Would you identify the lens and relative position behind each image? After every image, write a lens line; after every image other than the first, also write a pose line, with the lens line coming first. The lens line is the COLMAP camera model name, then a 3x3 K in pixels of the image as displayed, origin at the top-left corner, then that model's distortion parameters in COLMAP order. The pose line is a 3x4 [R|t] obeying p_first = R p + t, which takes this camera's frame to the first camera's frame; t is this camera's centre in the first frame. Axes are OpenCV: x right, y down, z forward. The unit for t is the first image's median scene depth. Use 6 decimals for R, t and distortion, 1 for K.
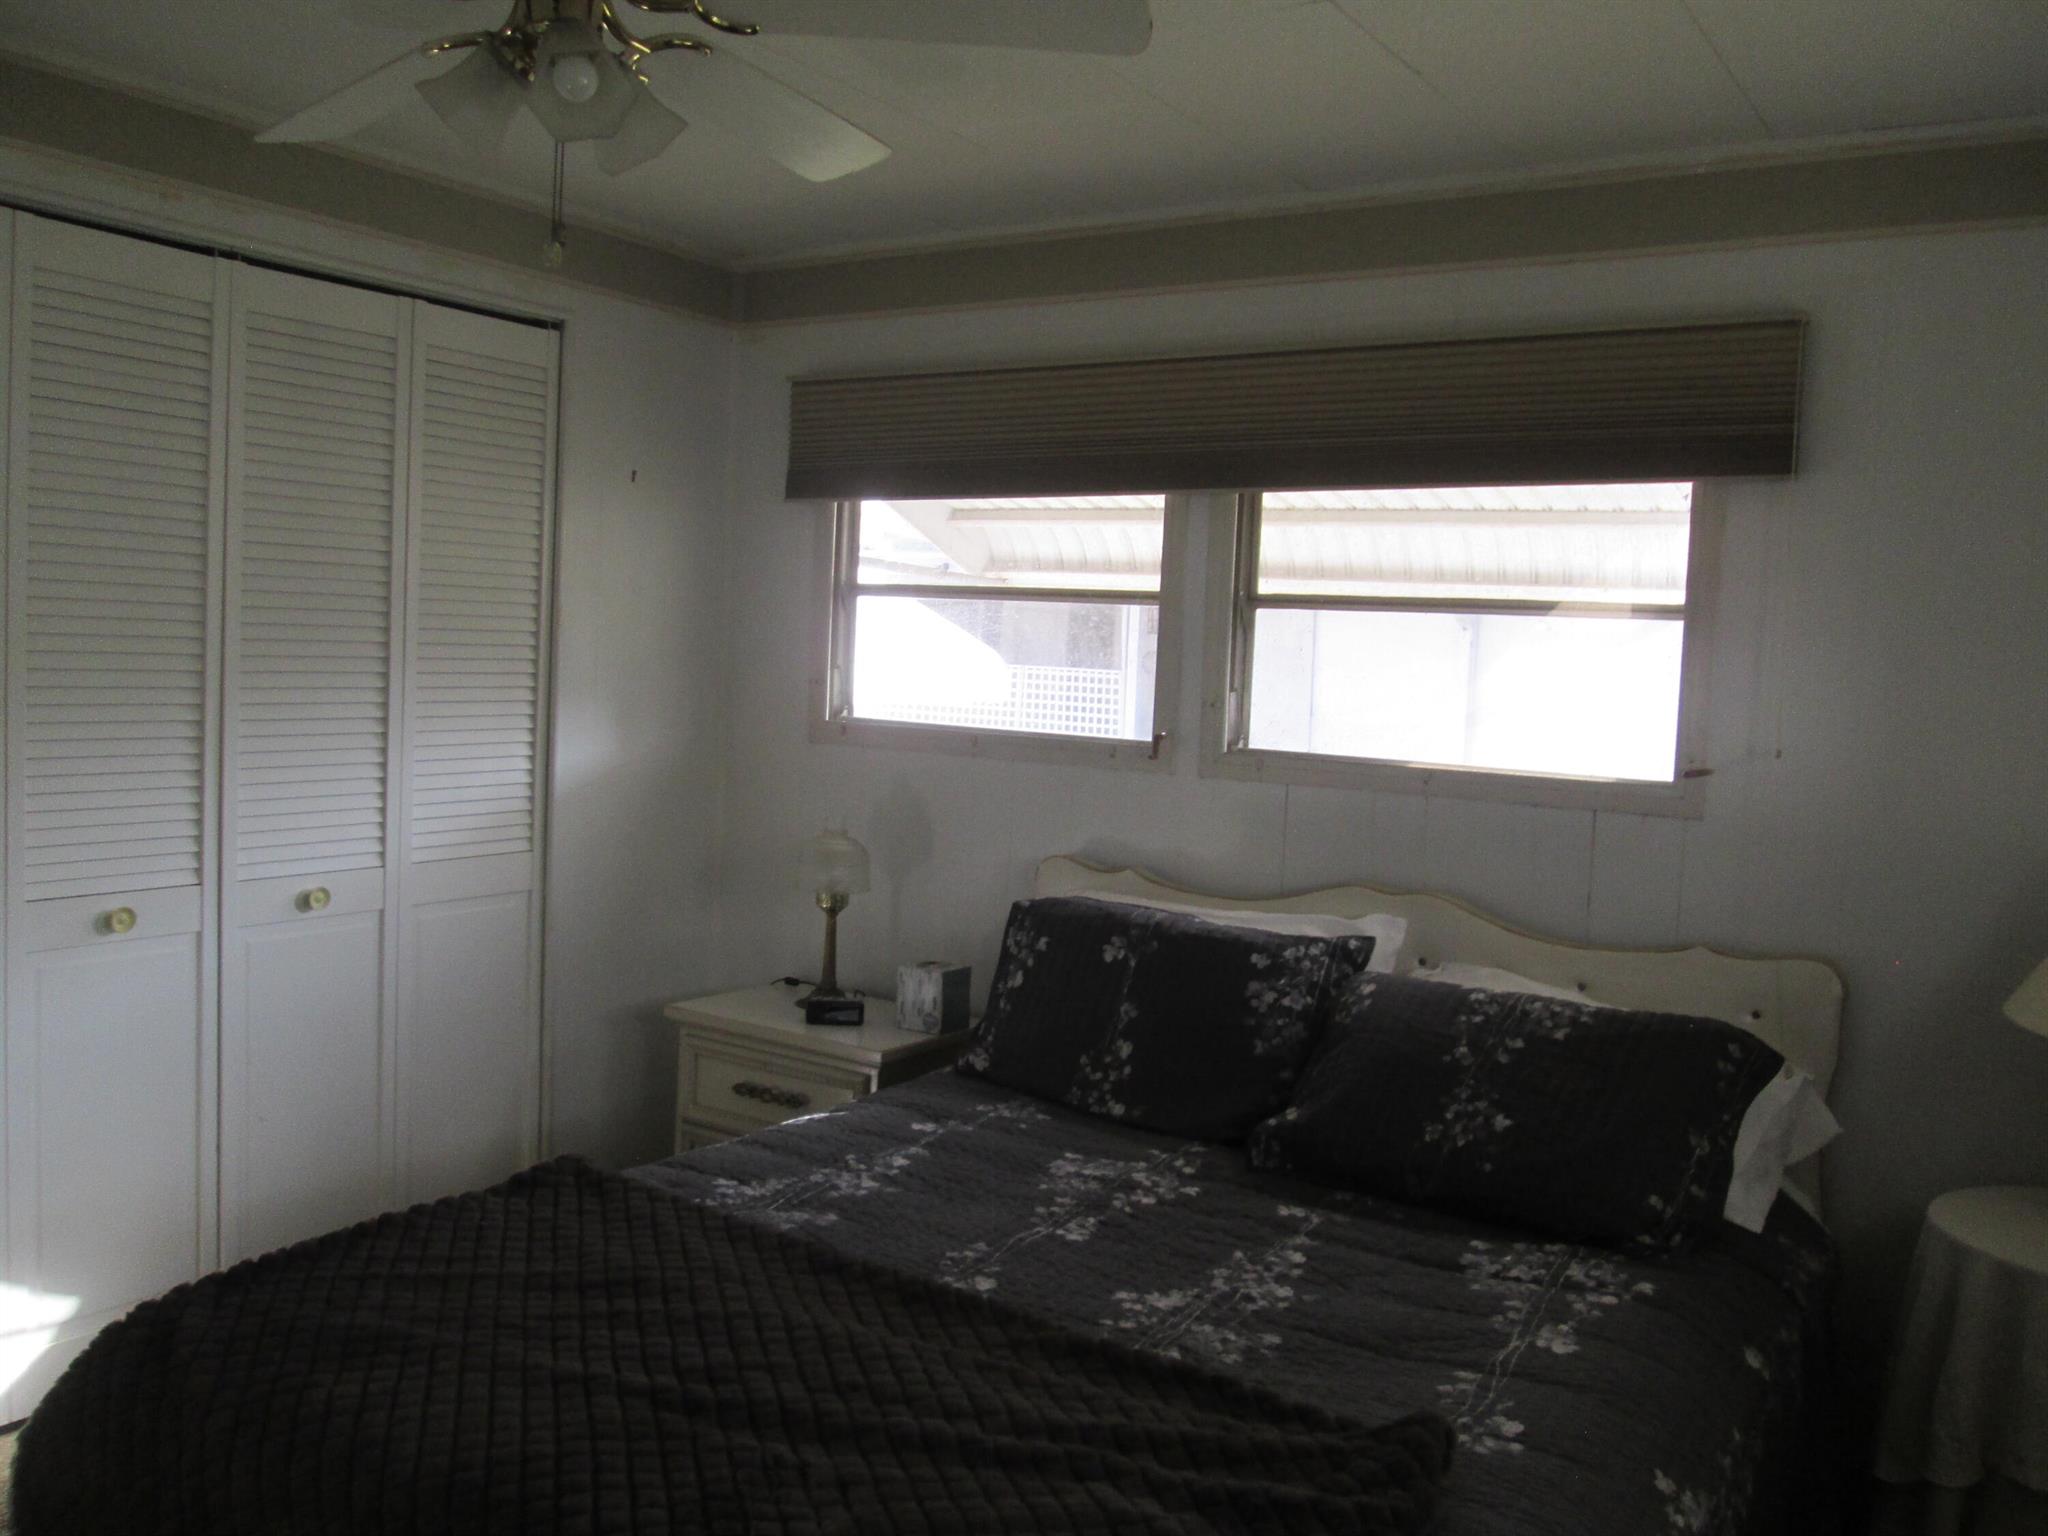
lens RADIAL K [[1688.2, 0, 1024.0], [0, 1688.2, 768.0], [0, 0, 1]] dist [-0.053472, 0.018804]
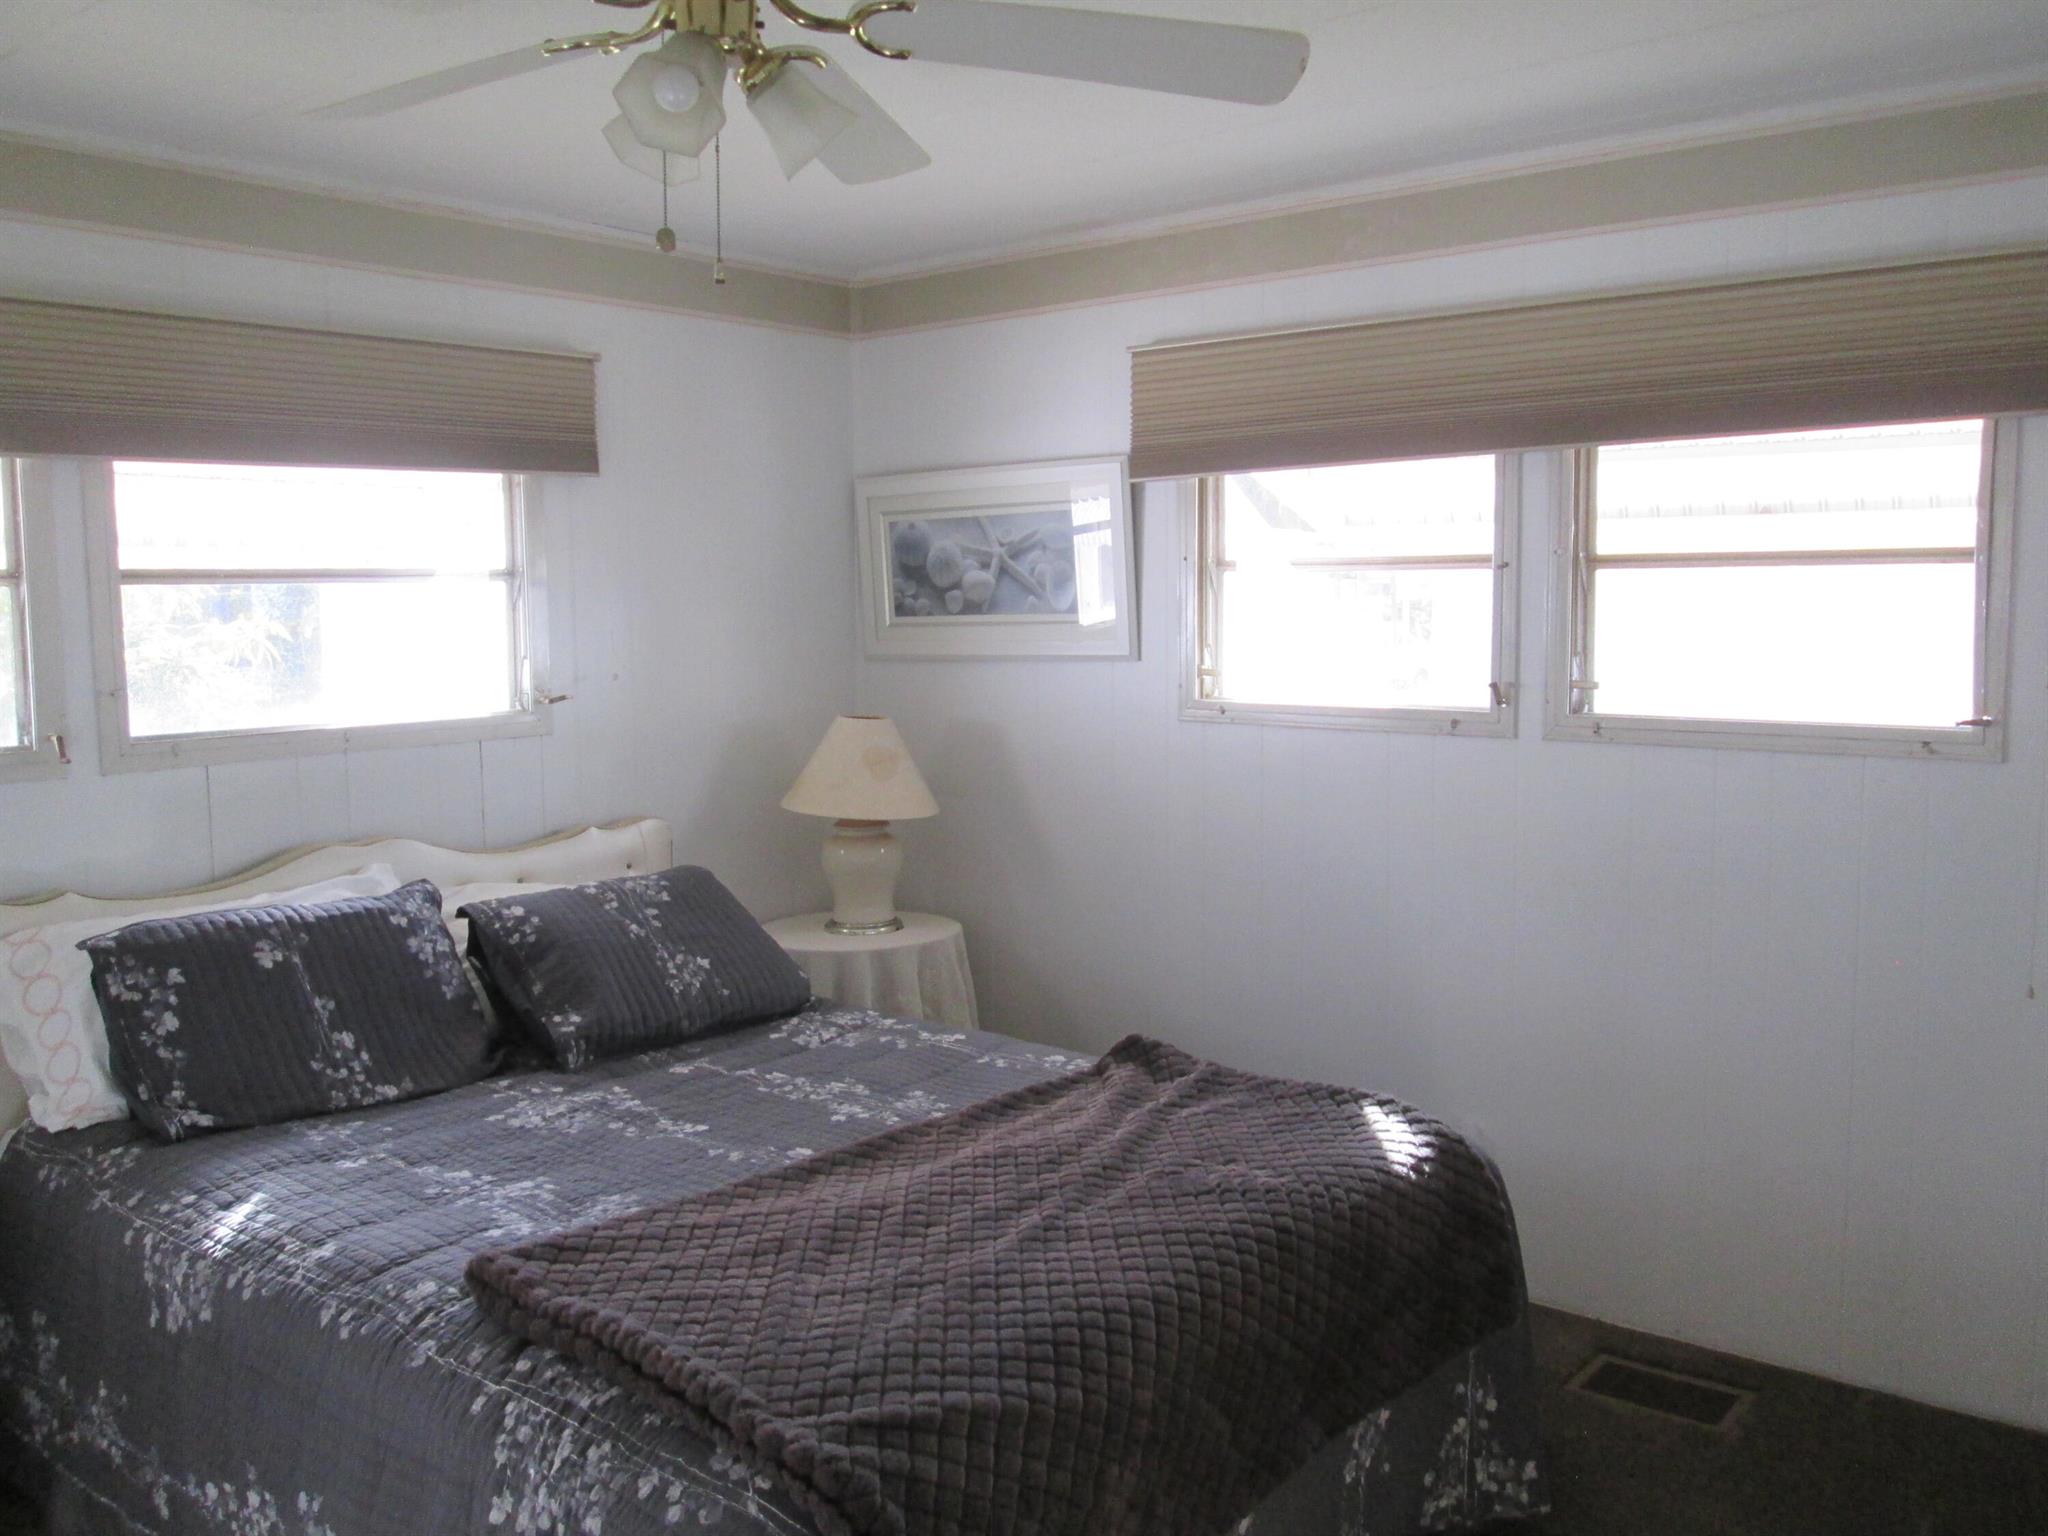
lens RADIAL K [[1688.2, 0, 1024.0], [0, 1688.2, 768.0], [0, 0, 1]] dist [-0.053472, 0.018804]
pose [[0.119057, -0.148851, 0.981666, -0.956461], [0.091450, 0.986140, 0.138438, -0.103398], [-0.988667, 0.073291, 0.131019, 0.534623]]
